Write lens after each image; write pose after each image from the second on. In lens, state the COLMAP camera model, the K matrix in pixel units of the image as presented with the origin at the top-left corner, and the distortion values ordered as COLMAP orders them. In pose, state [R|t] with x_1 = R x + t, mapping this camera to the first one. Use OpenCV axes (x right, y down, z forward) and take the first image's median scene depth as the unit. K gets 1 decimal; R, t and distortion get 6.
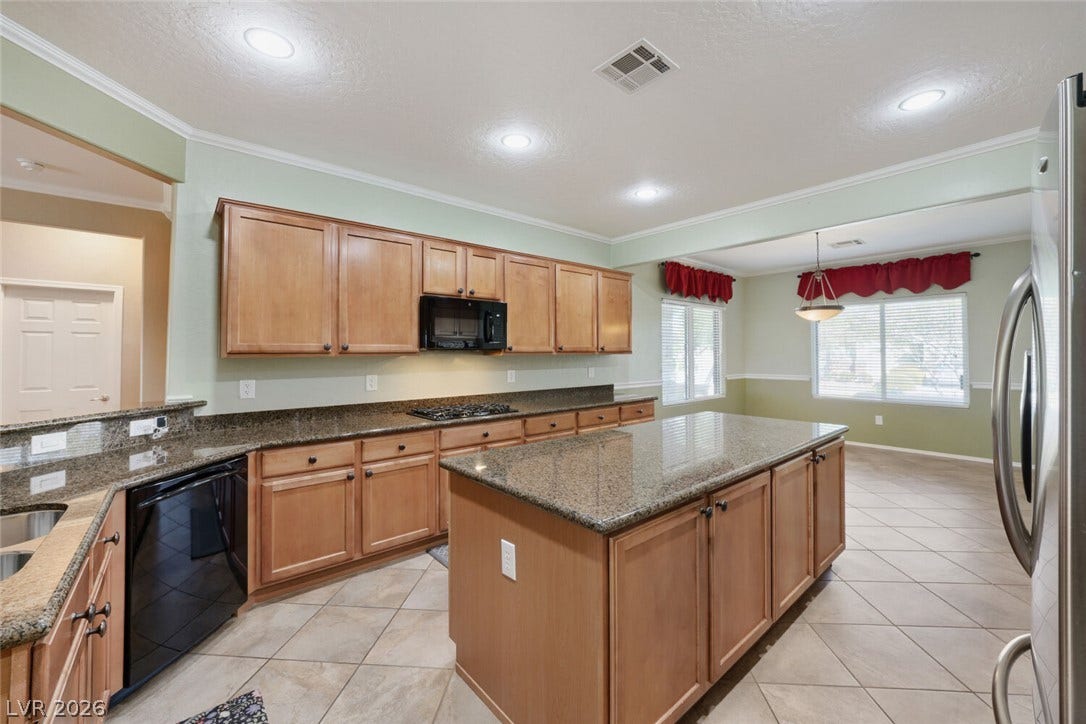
lens RADIAL K [[428.8, 0, 545.2], [0, 428.8, 342.9], [0, 0, 1]] dist [-0.007940, 0.001703]
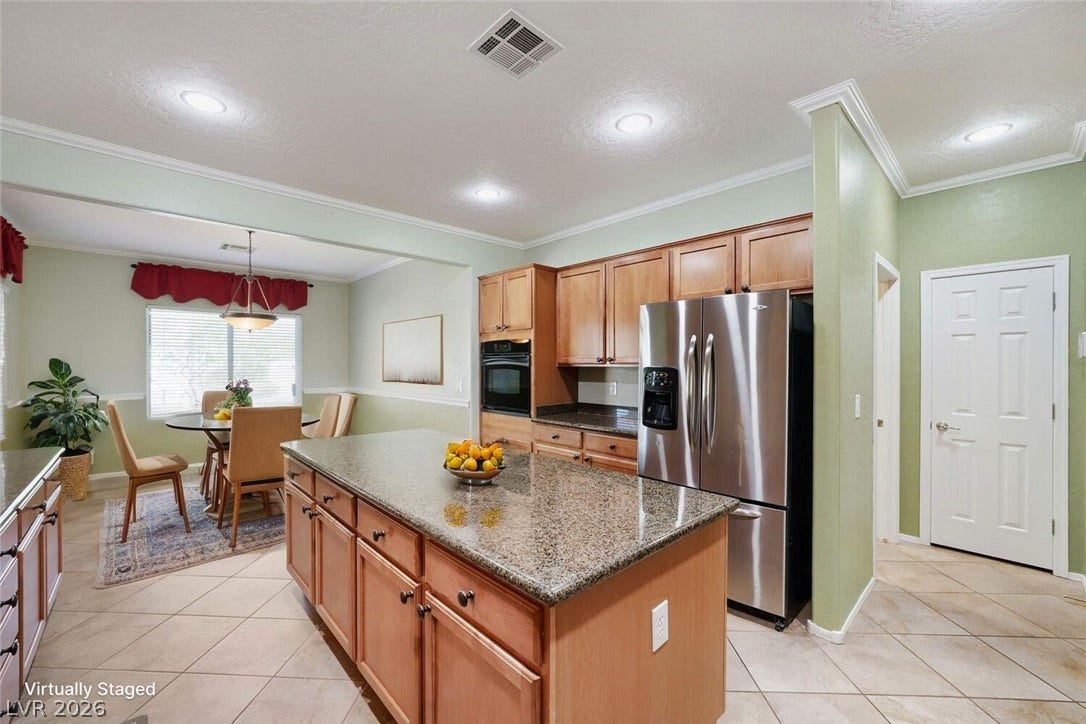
lens RADIAL K [[428.8, 0, 538.5], [0, 428.8, 362.8], [0, 0, 1]] dist [-0.007940, 0.001703]
pose [[-0.043245, -0.000315, 0.999064, -0.385395], [-0.024420, 0.999702, -0.000742, 0.004915], [-0.998766, -0.024429, -0.043240, 0.554086]]
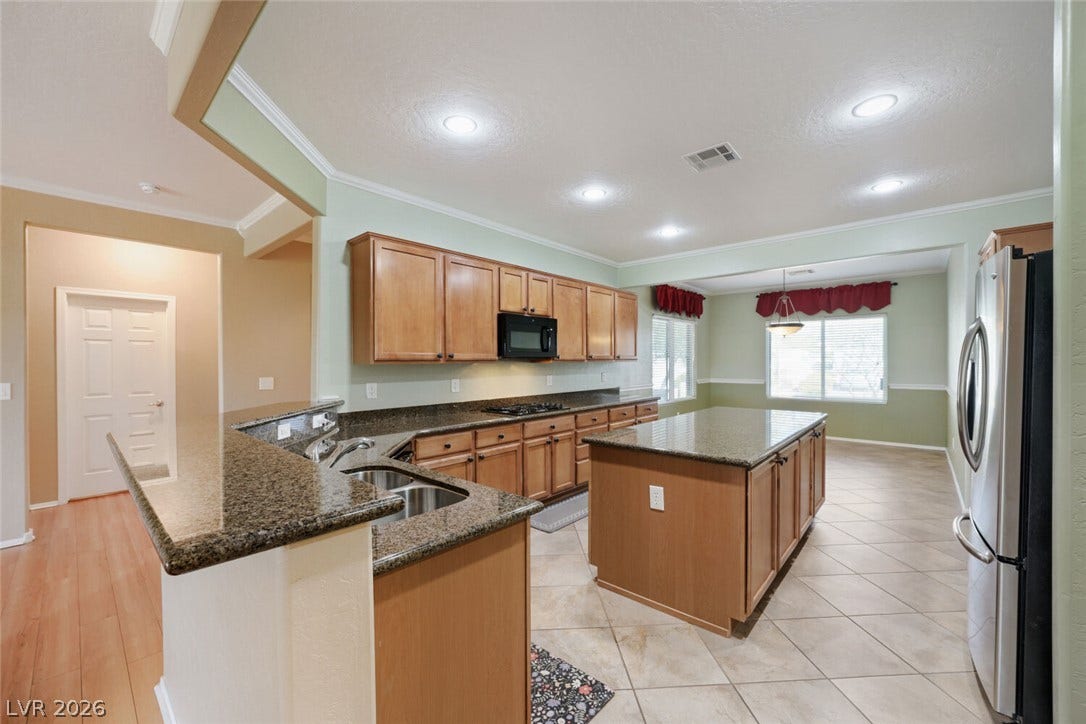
lens RADIAL K [[428.8, 0, 536.3], [0, 428.8, 360.9], [0, 0, 1]] dist [-0.007940, 0.001703]
pose [[0.991706, 0.001394, 0.128519, -0.309365], [-0.004460, 0.999712, 0.023571, -0.004074], [-0.128449, -0.023949, 0.991427, -0.189214]]
